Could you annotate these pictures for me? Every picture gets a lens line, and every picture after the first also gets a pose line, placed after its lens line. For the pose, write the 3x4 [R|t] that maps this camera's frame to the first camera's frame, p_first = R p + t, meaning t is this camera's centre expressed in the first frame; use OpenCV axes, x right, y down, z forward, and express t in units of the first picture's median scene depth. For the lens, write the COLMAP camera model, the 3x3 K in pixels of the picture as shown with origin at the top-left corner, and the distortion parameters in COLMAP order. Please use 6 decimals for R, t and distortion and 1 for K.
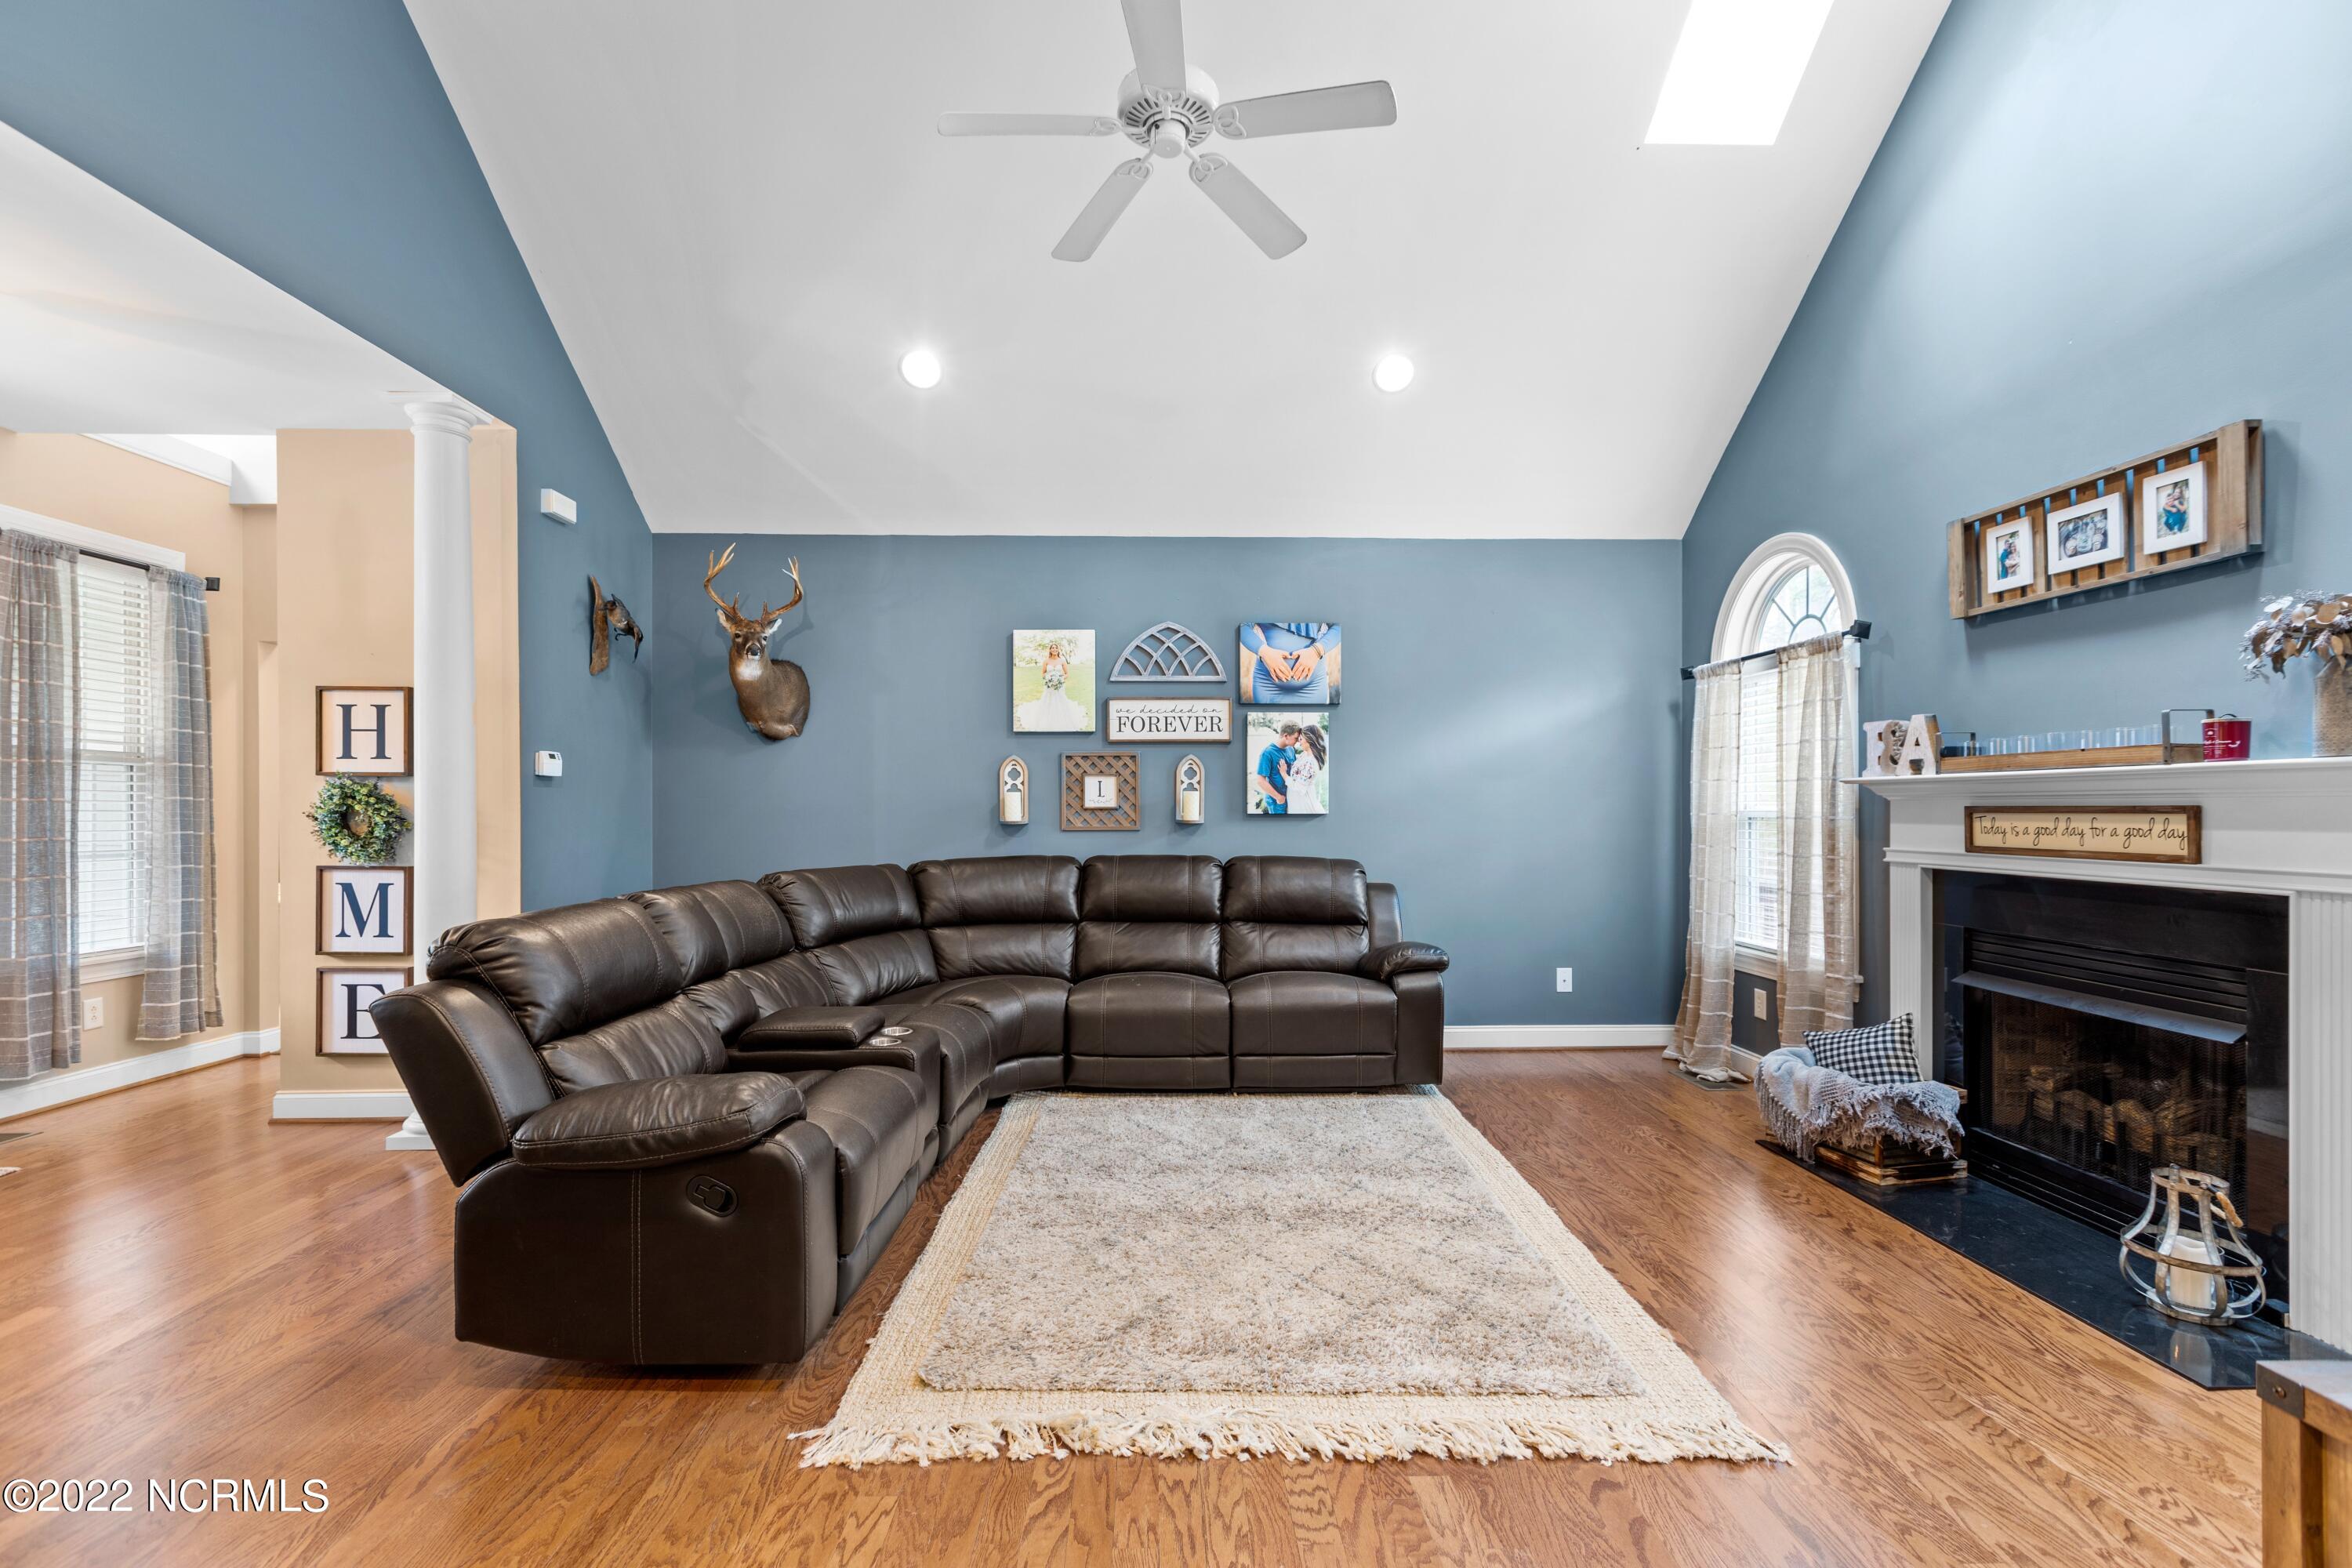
lens RADIAL K [[1062.1, 0, 1181.9], [0, 1062.1, 810.8], [0, 0, 1]] dist [-0.000511, -0.000306]
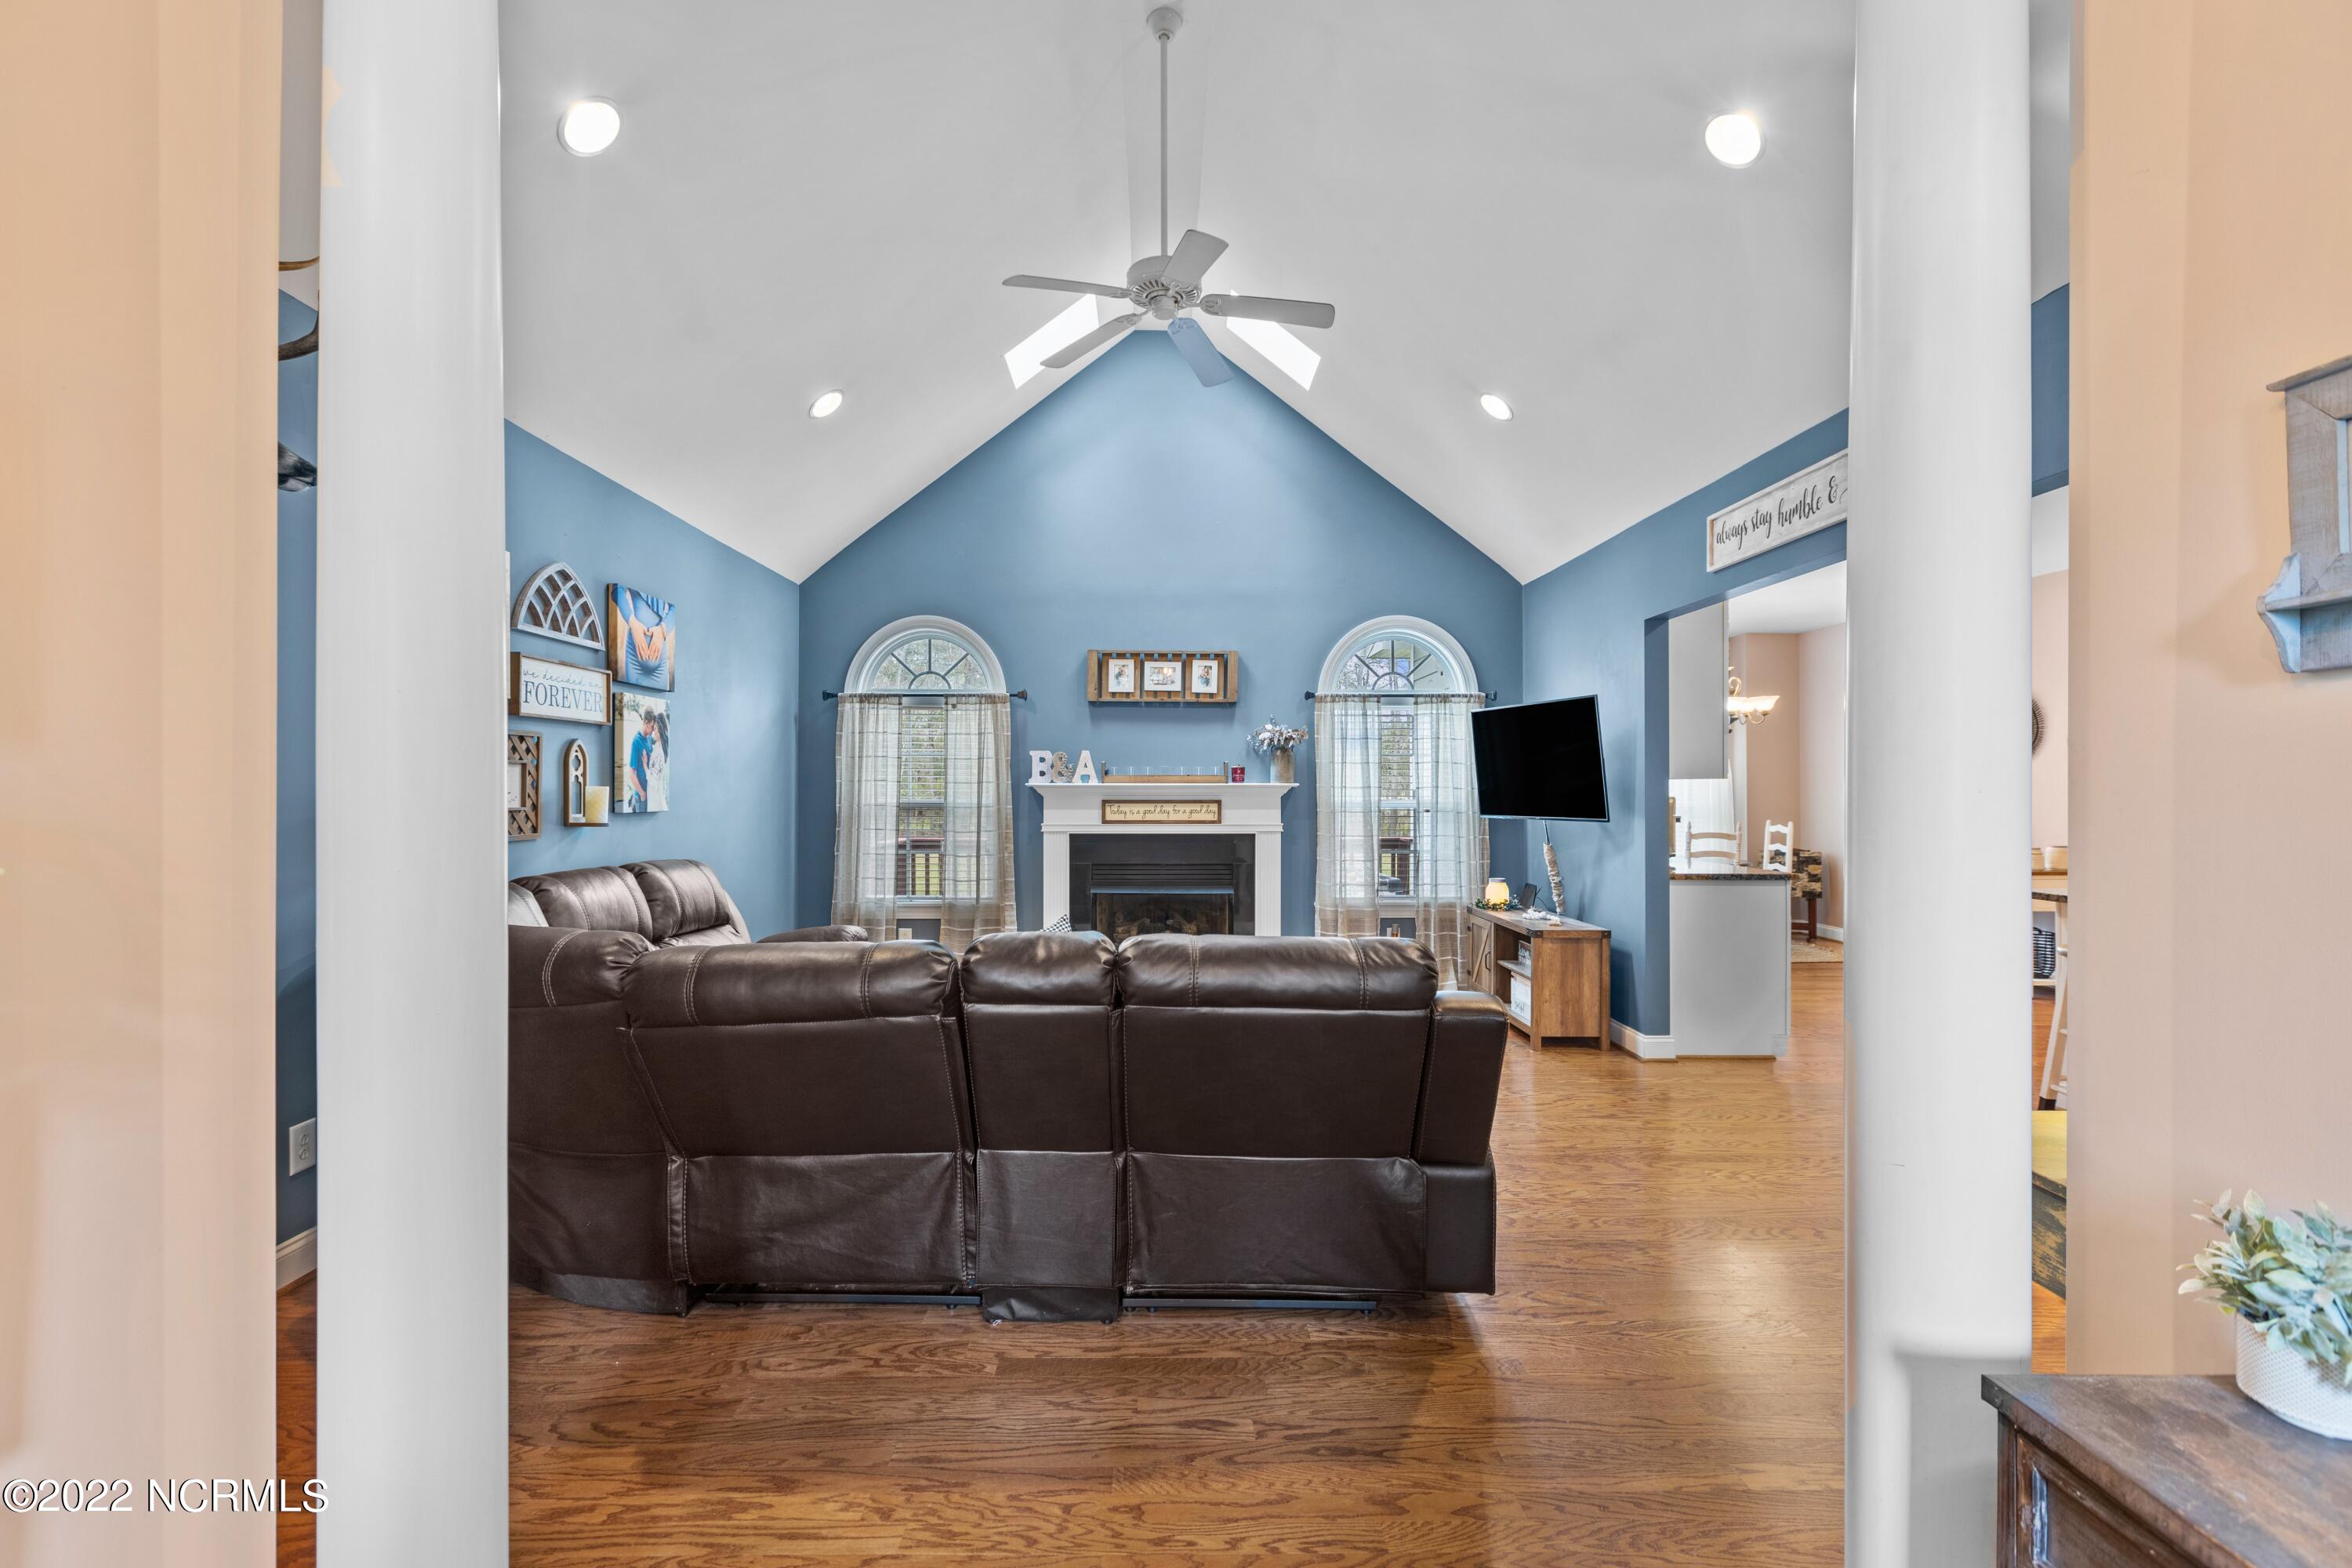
lens RADIAL K [[1055.3, 0, 1168.7], [0, 1055.3, 782.1], [0, 0, 1]] dist [0.003274, 0.000569]
pose [[0.003770, 0.005878, 0.999976, -1.037151], [0.000617, 0.999983, -0.005880, -0.022185], [-0.999993, 0.000639, 0.003767, 0.761529]]
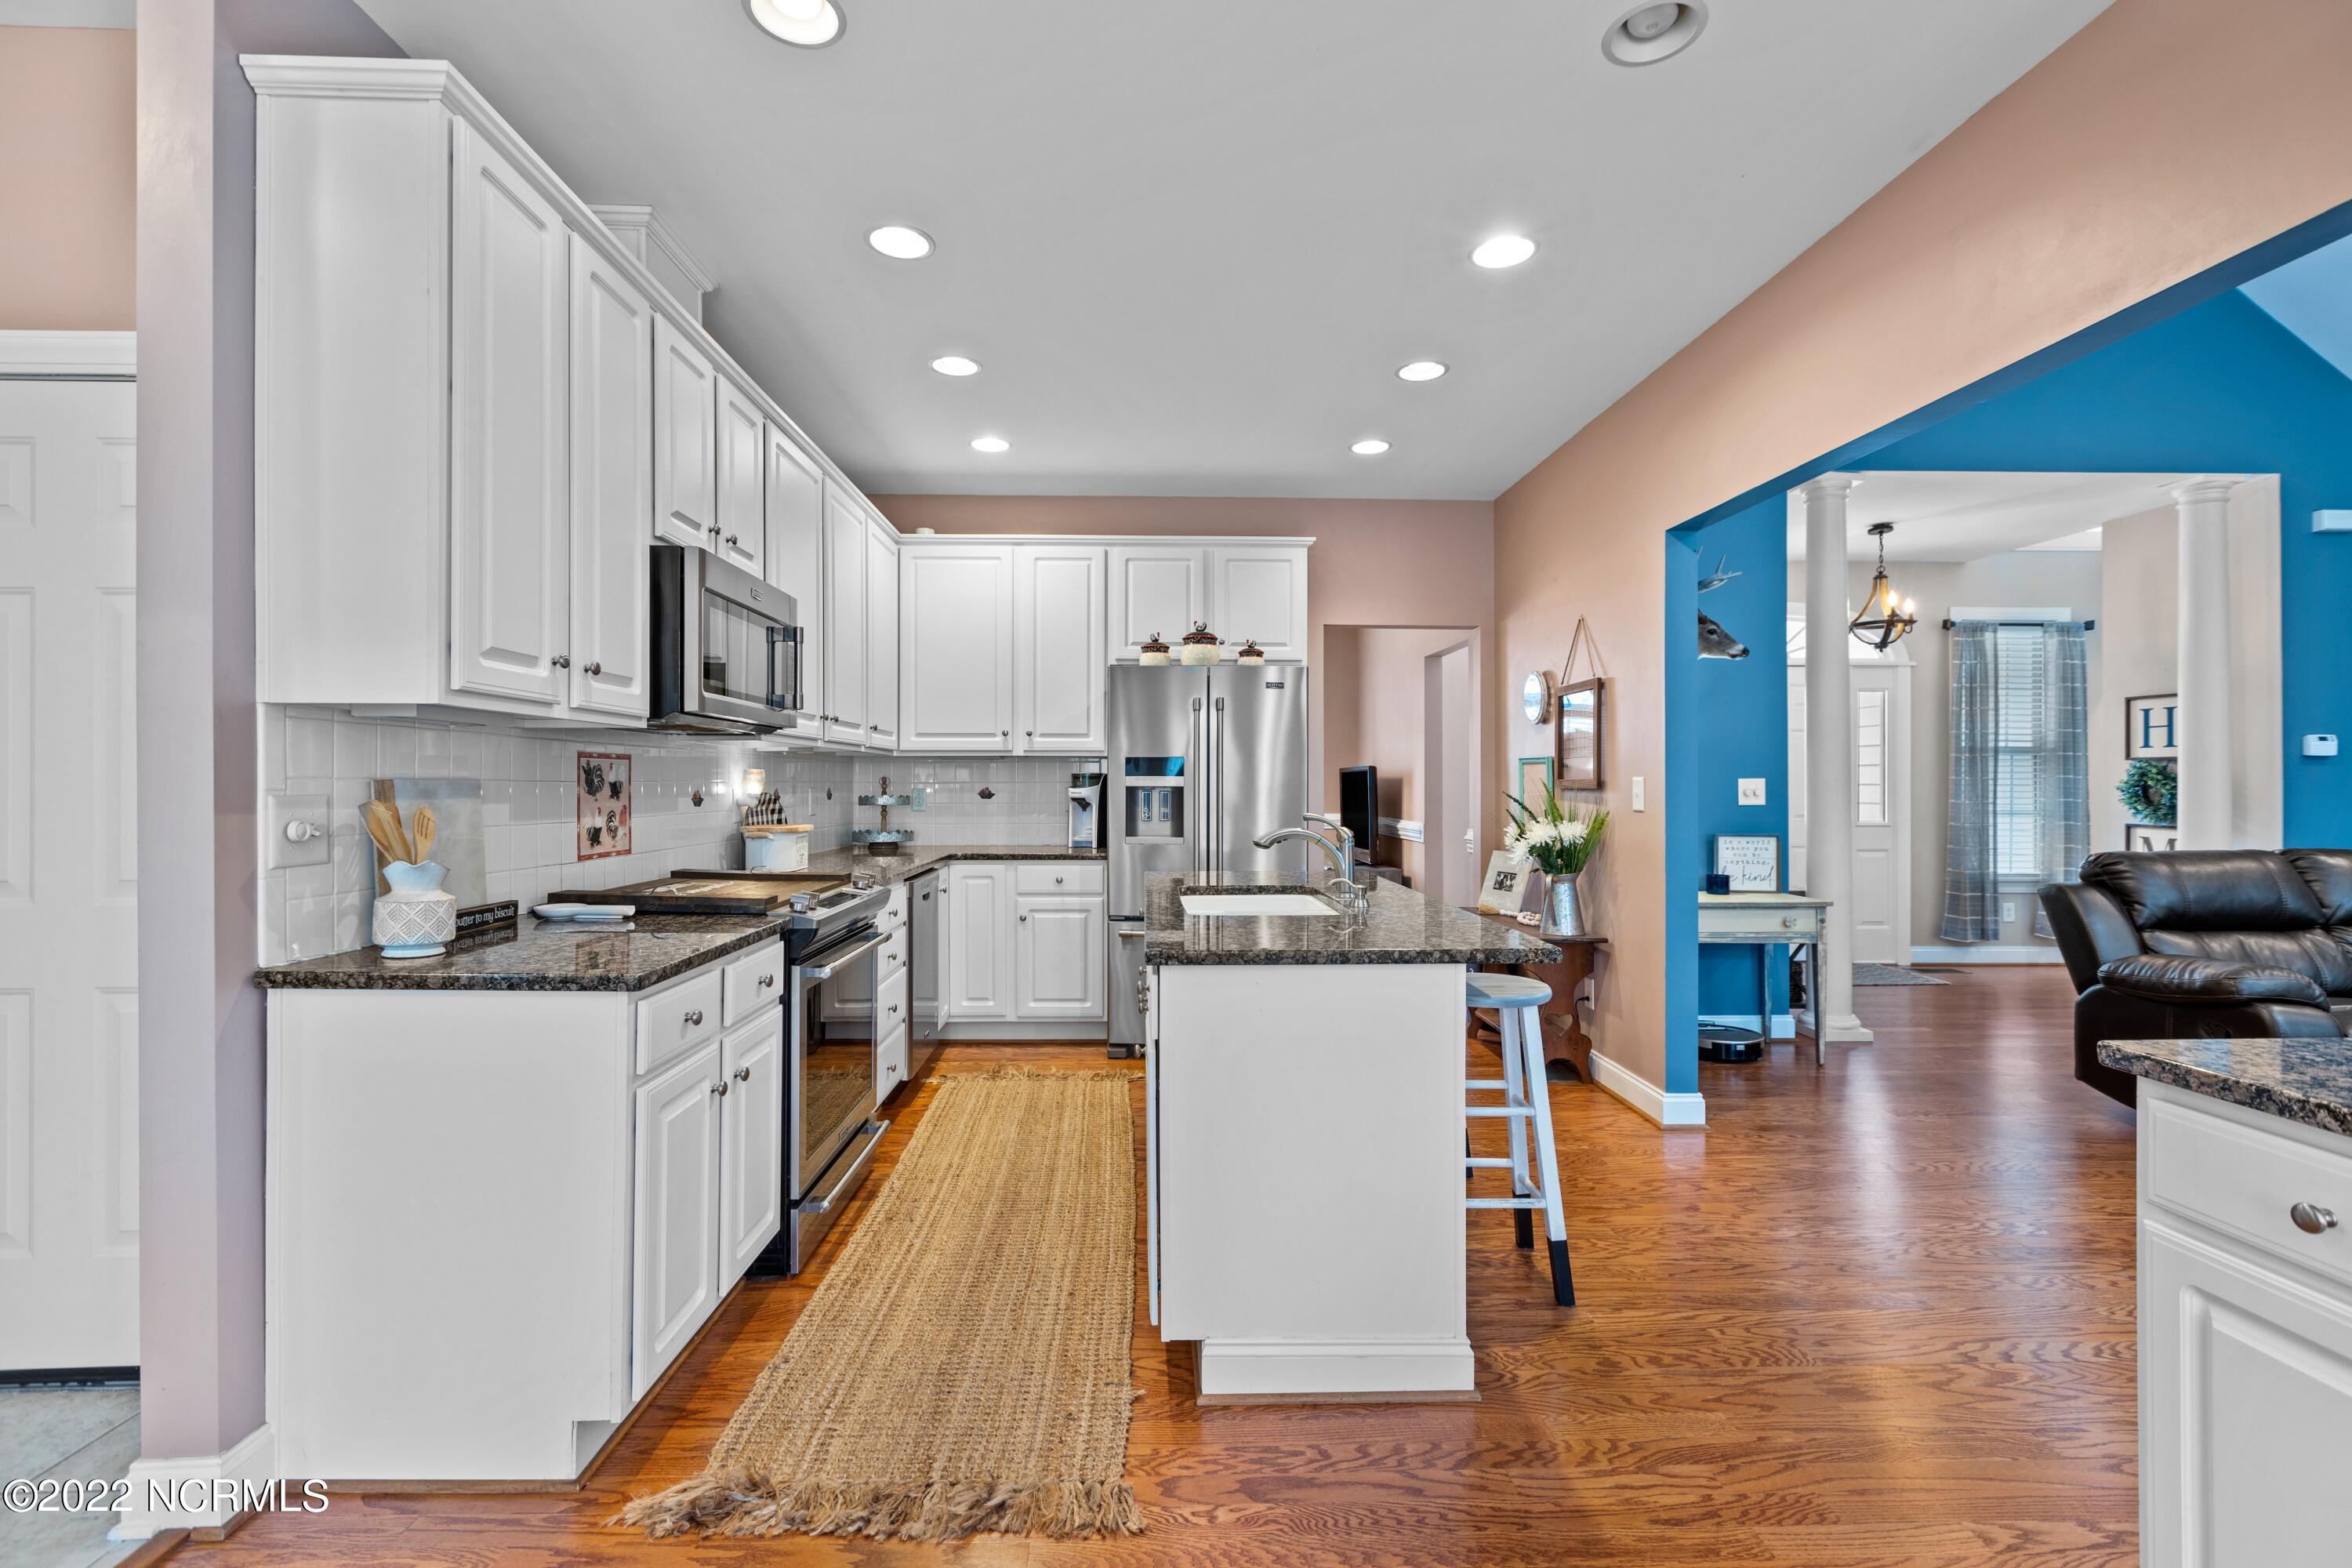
lens RADIAL K [[1055.3, 0, 1168.7], [0, 1055.3, 782.1], [0, 0, 1]] dist [0.003274, 0.000569]
pose [[0.014153, -0.000777, -0.999900, 0.573367], [-0.001617, 0.999998, -0.000800, -0.000834], [0.999899, 0.001628, 0.014151, -0.296206]]
